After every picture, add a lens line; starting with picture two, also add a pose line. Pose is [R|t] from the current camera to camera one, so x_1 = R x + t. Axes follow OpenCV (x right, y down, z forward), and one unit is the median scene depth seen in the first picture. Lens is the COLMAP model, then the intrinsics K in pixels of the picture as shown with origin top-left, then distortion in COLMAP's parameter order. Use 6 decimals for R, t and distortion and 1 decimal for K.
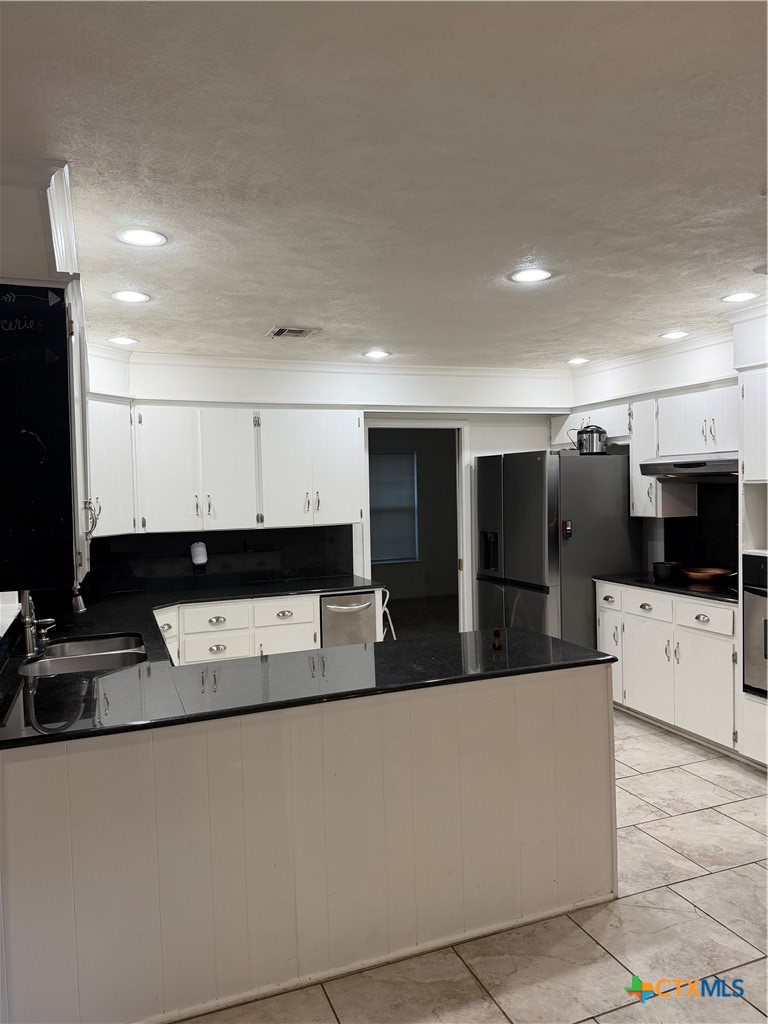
lens RADIAL K [[721.9, 0, 382.2], [0, 721.9, 520.6], [0, 0, 1]] dist [0.104553, -0.149847]
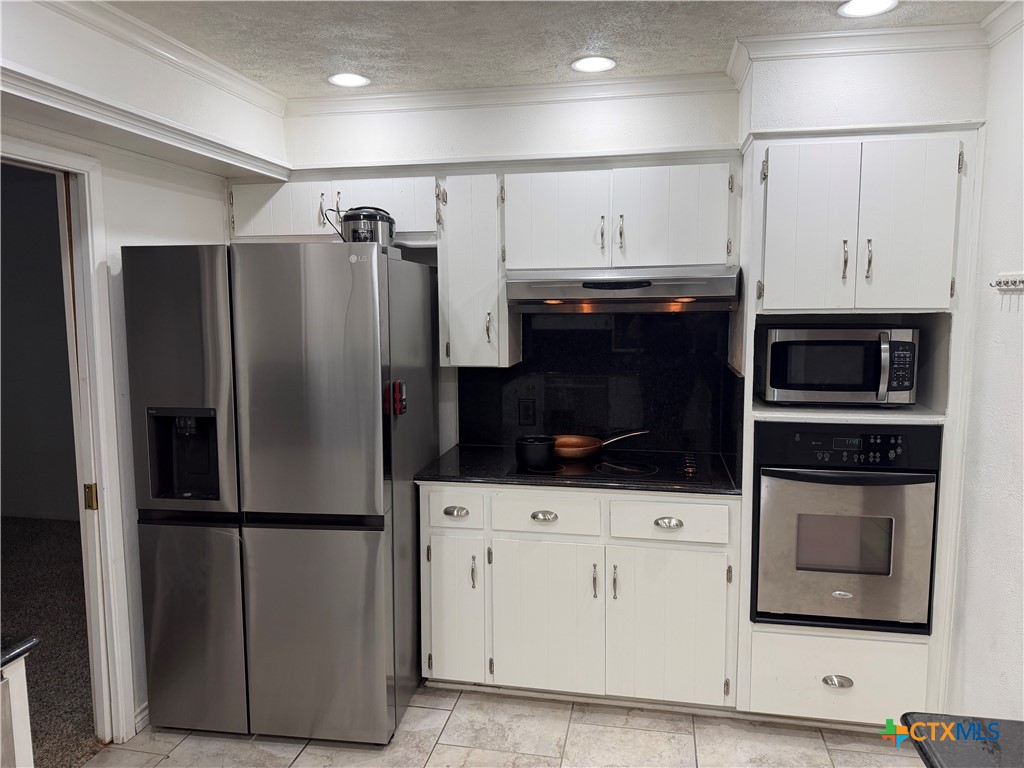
lens RADIAL K [[718.6, 0, 497.9], [0, 718.6, 384.8], [0, 0, 1]] dist [0.152961, -0.258983]
pose [[0.531890, -0.076102, 0.843387, -0.146300], [0.034945, 0.997078, 0.067932, -0.030951], [-0.846092, -0.006660, 0.532996, 0.651122]]
